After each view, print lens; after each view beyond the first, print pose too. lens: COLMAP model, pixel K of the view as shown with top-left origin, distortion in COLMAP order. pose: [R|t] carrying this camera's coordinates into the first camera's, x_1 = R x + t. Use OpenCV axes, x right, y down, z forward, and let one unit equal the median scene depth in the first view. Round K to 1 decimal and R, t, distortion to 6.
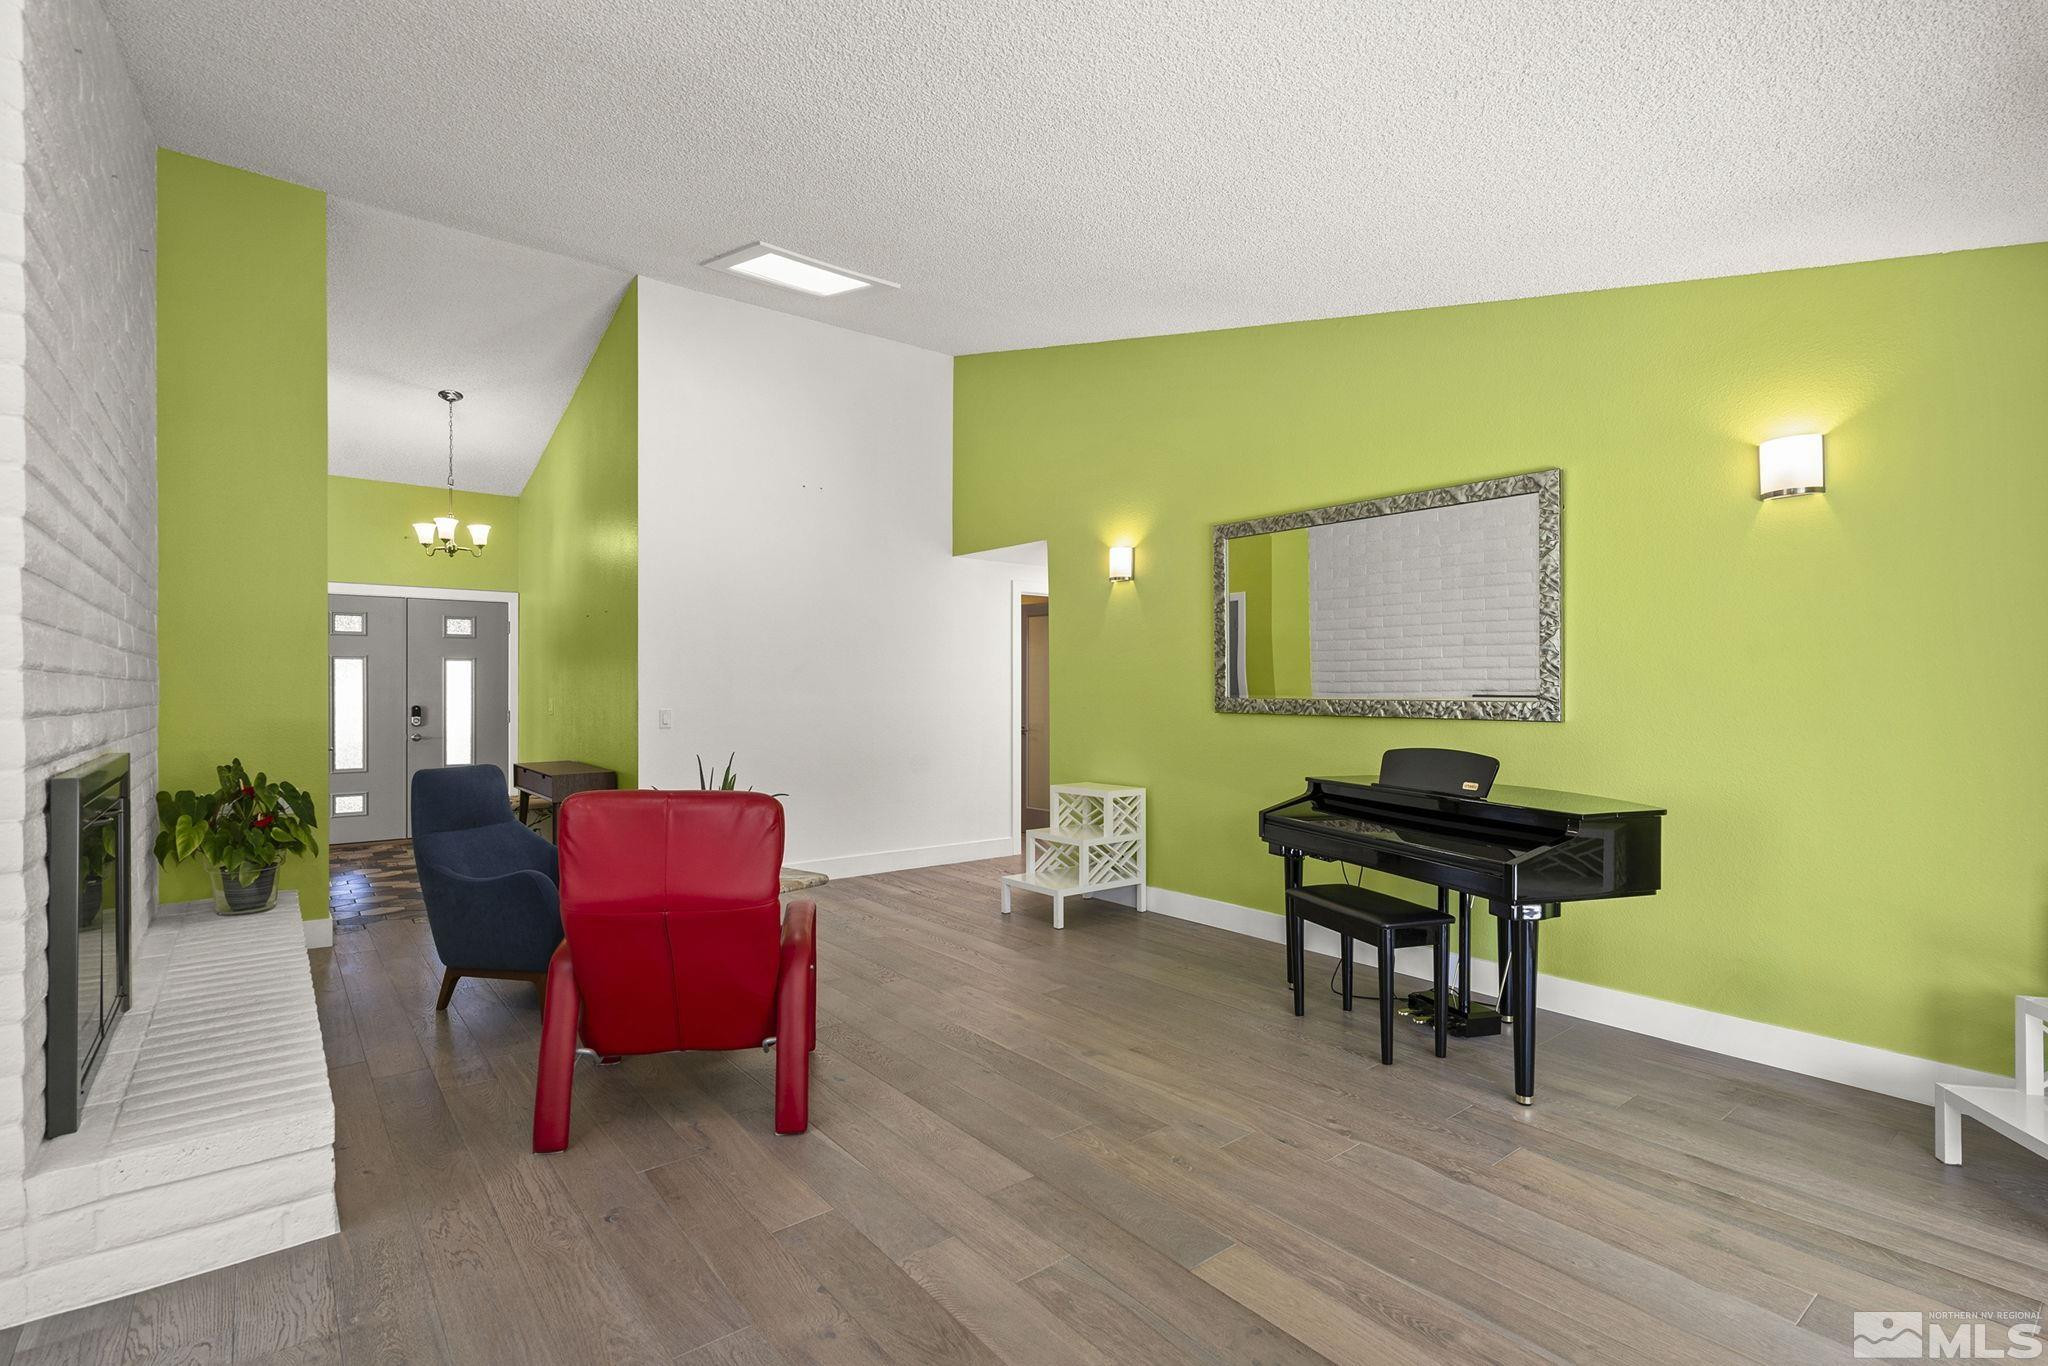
lens RADIAL K [[965.5, 0, 1024.3], [0, 965.5, 690.2], [0, 0, 1]] dist [0.001392, 0.000227]
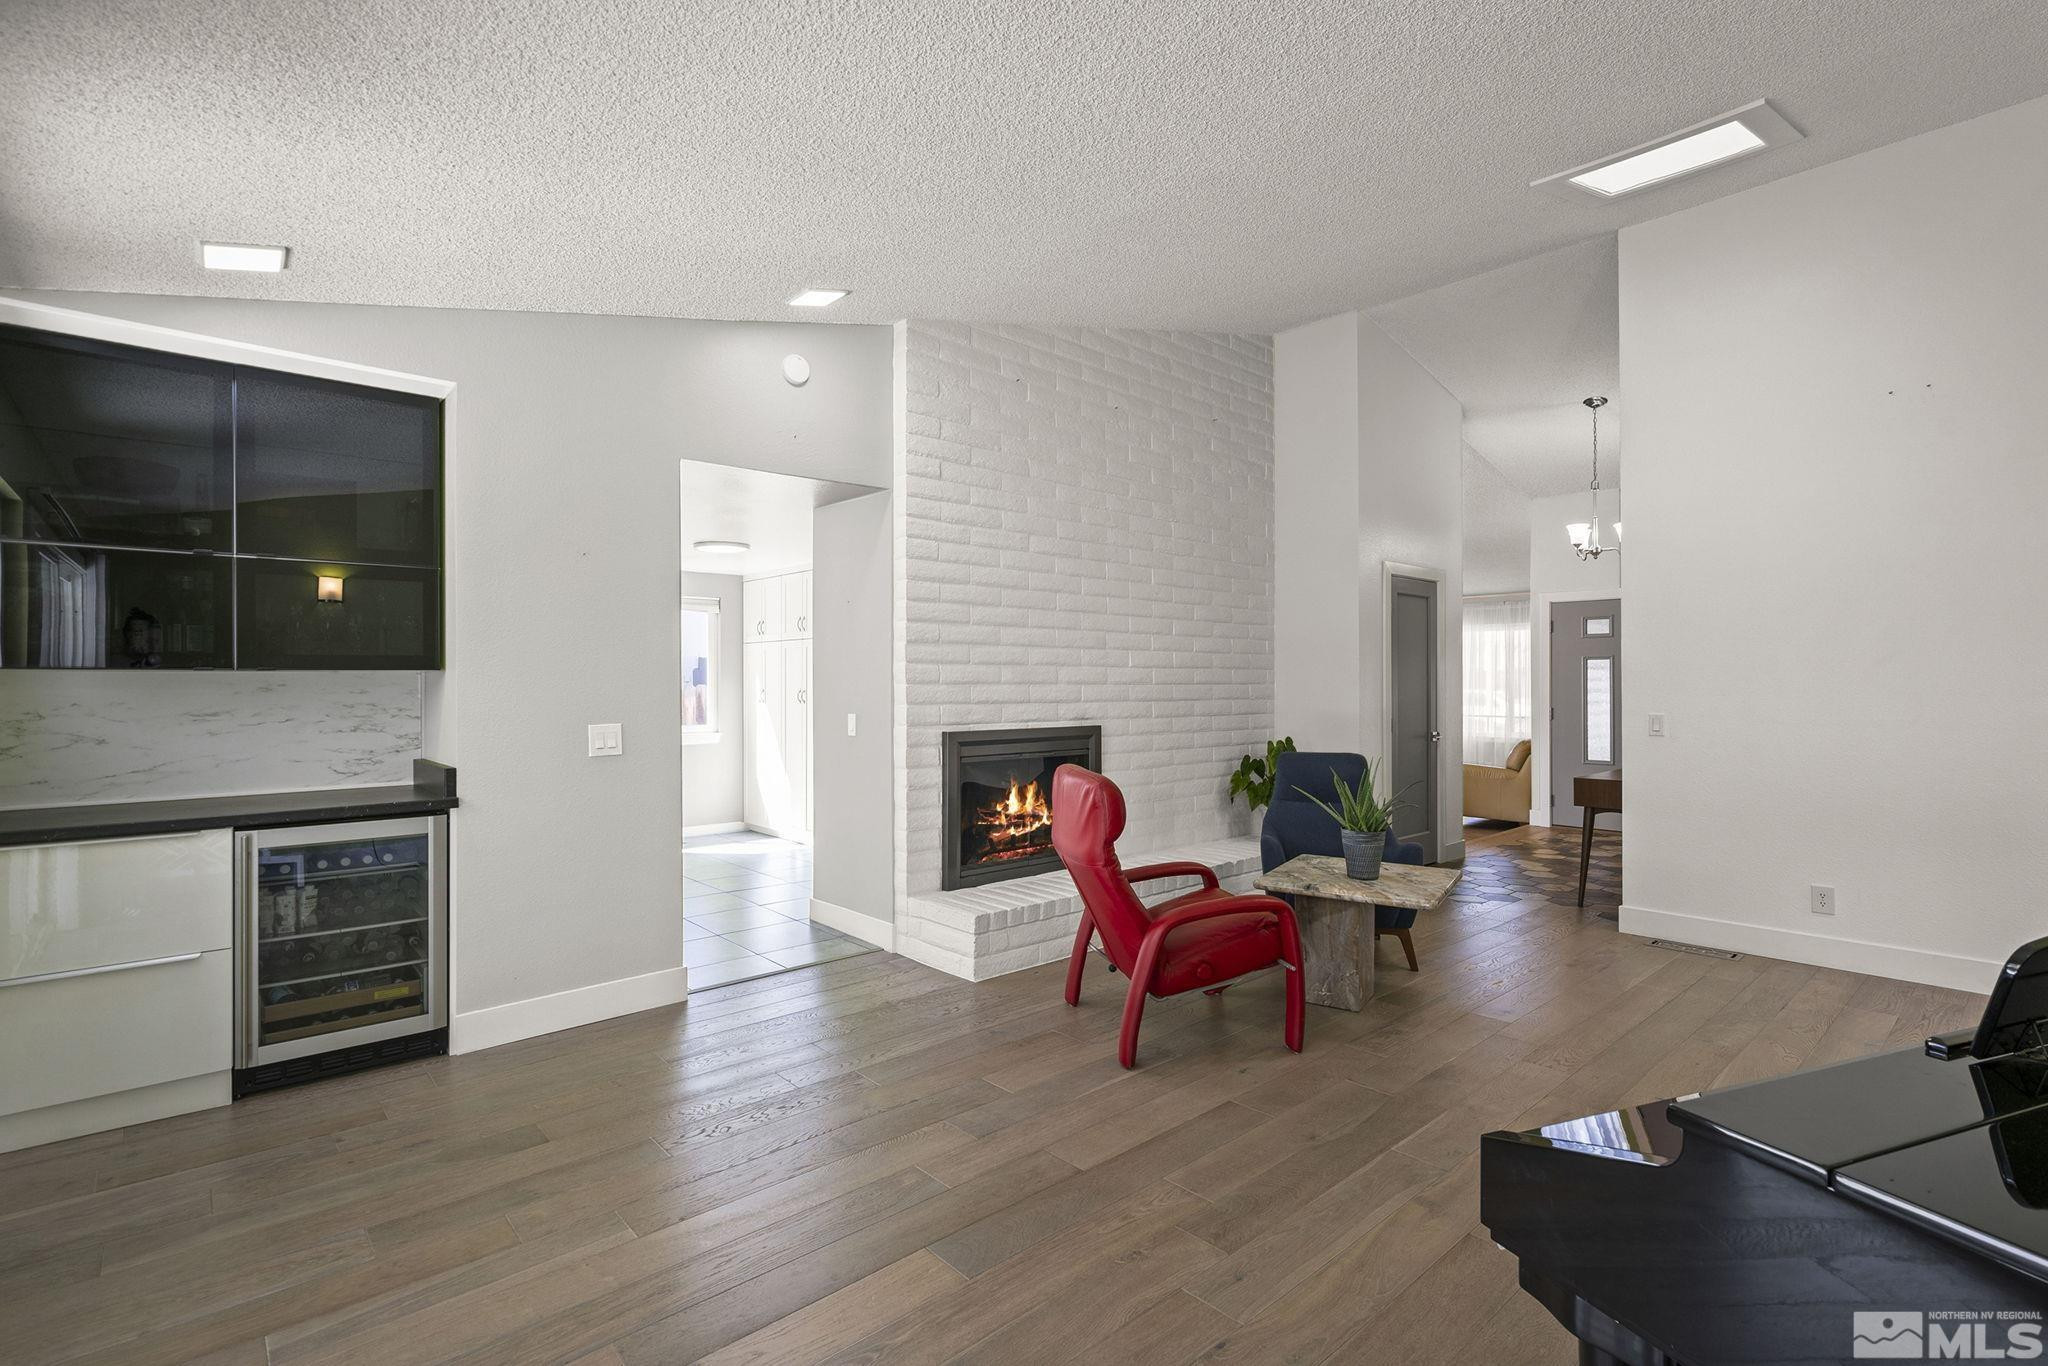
lens RADIAL K [[965.5, 0, 1024.3], [0, 965.5, 690.2], [0, 0, 1]] dist [0.001392, 0.000227]
pose [[0.054020, 0.010090, -0.998489, 0.905224], [-0.000874, 0.999949, 0.010057, -0.019934], [0.998539, 0.000329, 0.054026, 0.768853]]
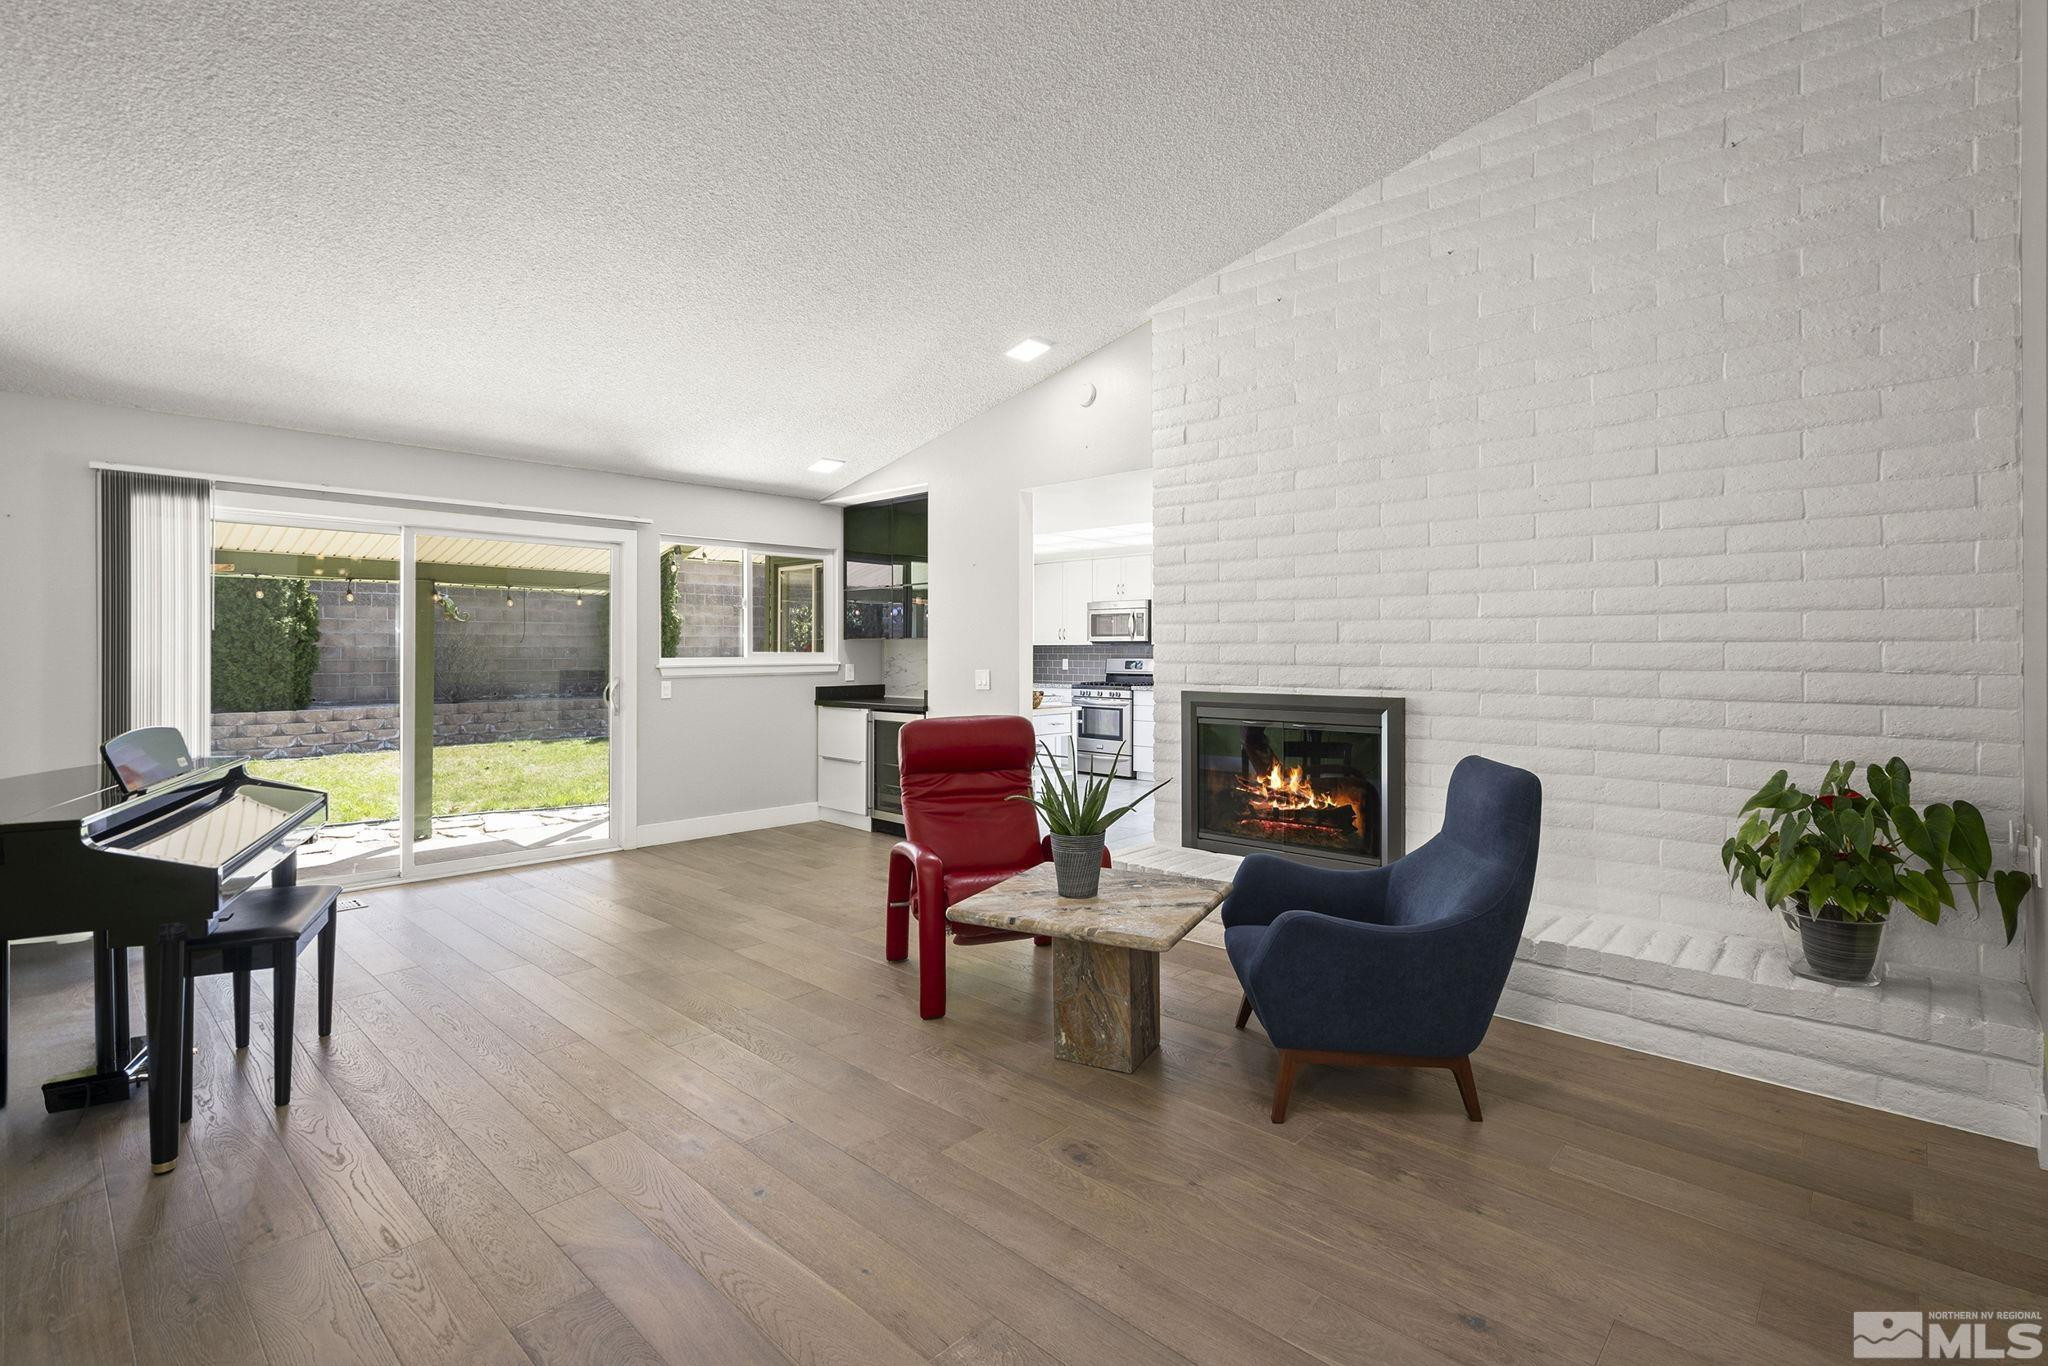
lens RADIAL K [[957.3, 0, 1006.7], [0, 957.3, 661.1], [0, 0, 1]] dist [0.003931, 0.000450]
pose [[-0.992058, 0.004633, -0.125694, -0.214534], [0.003030, 0.999912, 0.012939, -0.006182], [0.125743, 0.012455, -0.991985, 2.319308]]
